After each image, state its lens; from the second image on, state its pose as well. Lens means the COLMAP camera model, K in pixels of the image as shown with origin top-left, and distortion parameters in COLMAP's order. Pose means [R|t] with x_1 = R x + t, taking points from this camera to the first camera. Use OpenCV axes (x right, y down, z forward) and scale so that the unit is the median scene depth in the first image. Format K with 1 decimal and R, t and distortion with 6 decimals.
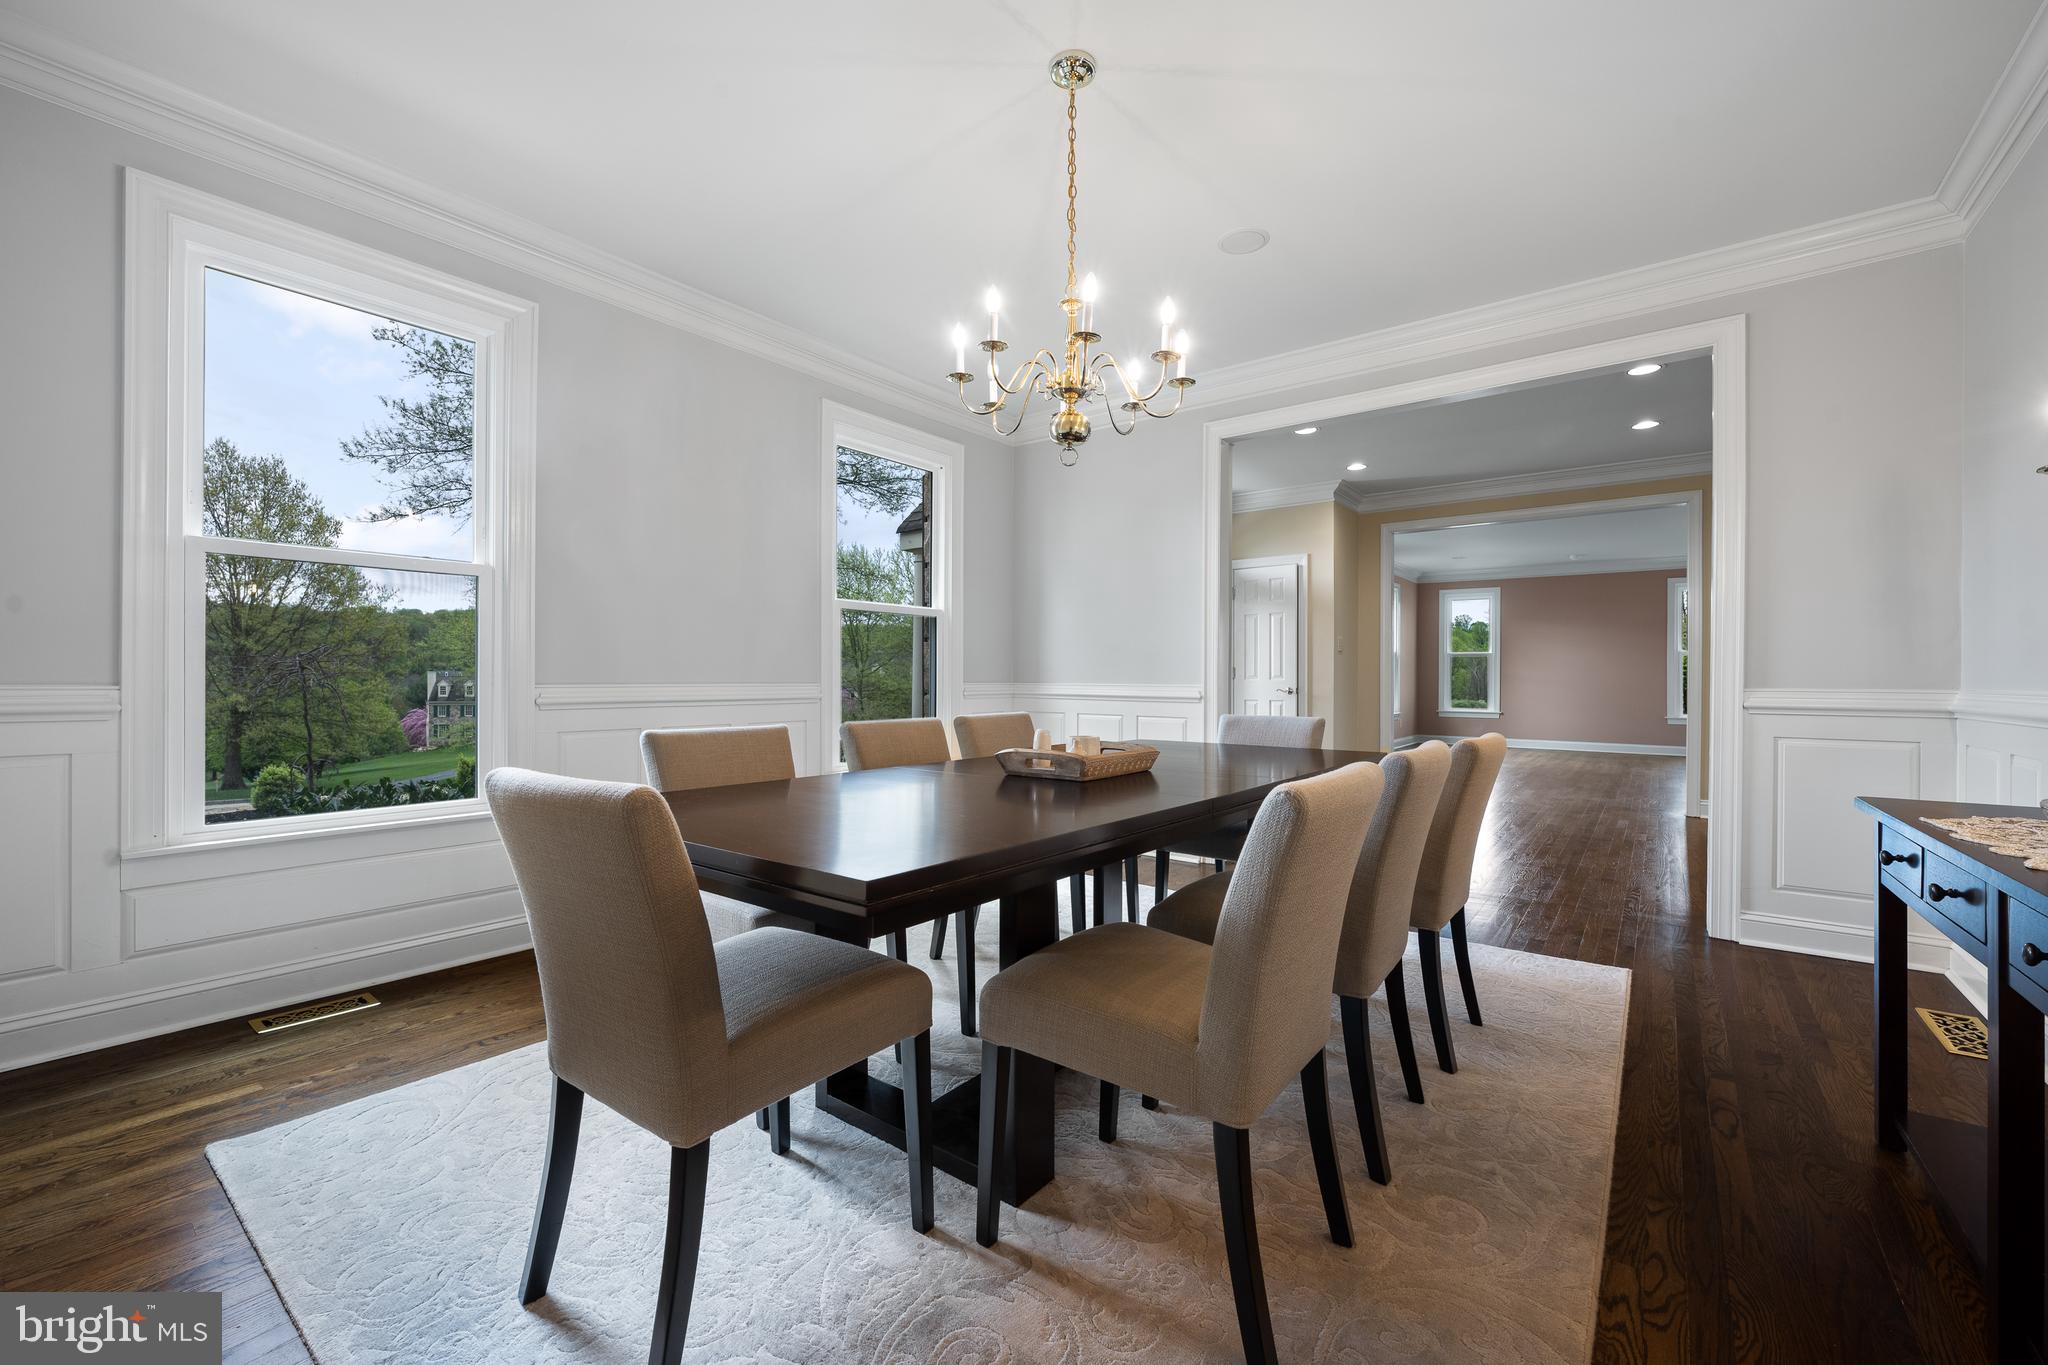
lens RADIAL K [[828.0, 0, 1024.0], [0, 828.0, 682.5], [0, 0, 1]] dist [-0.000630, -0.000012]
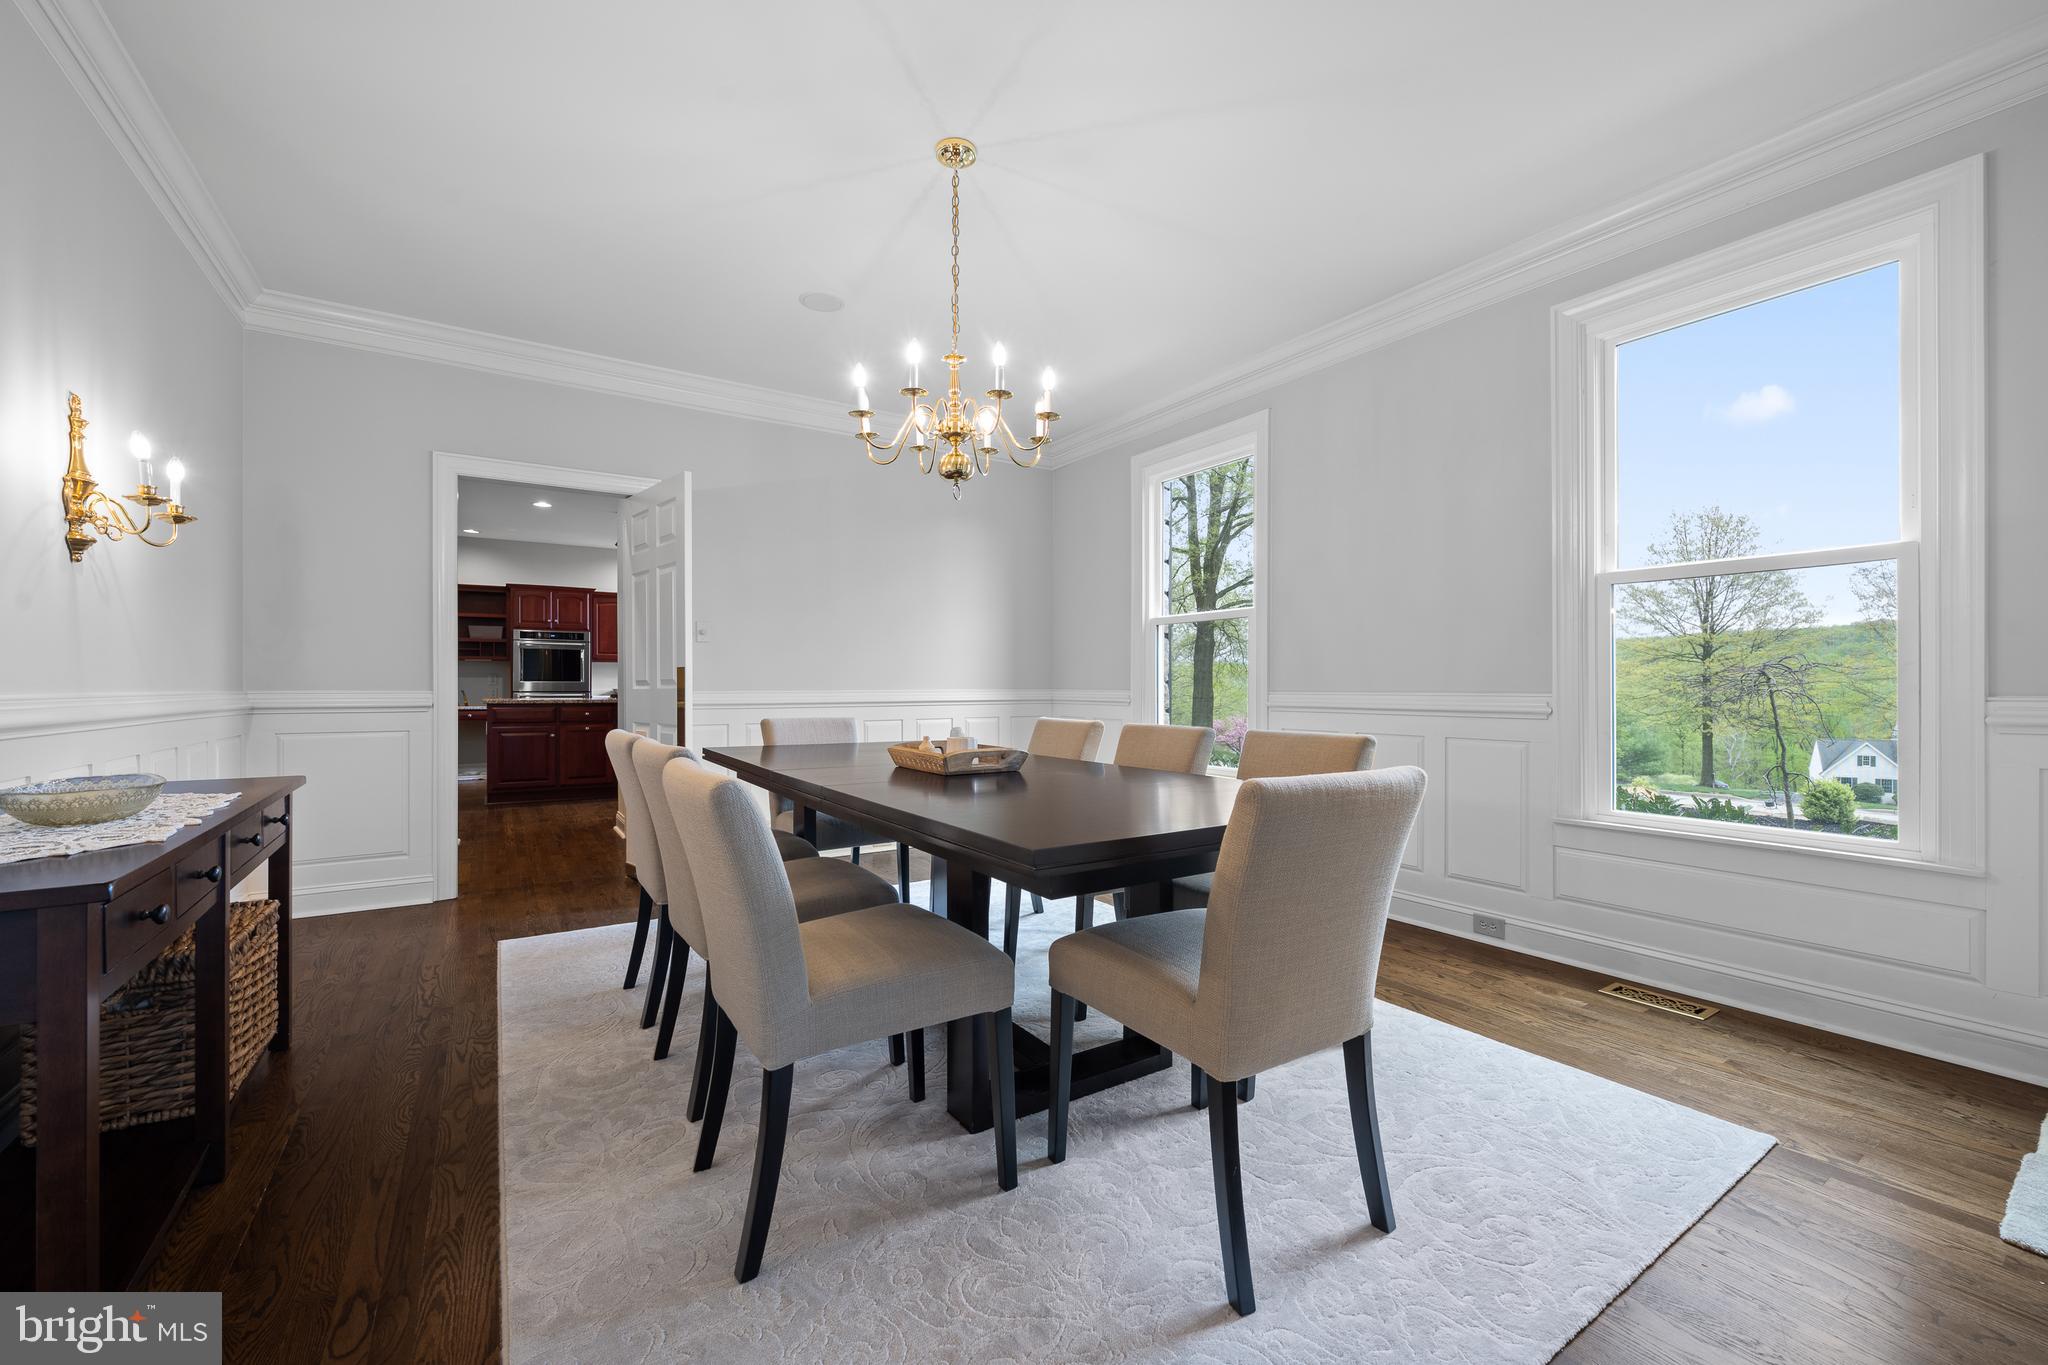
lens RADIAL K [[833.2, 0, 1021.1], [0, 833.2, 691.4], [0, 0, 1]] dist [-0.001240, -0.000070]
pose [[-0.317842, -0.002716, -0.948140, 0.898558], [0.003663, 0.999985, -0.004093, -0.000243], [0.948137, -0.004774, -0.317827, 1.178660]]
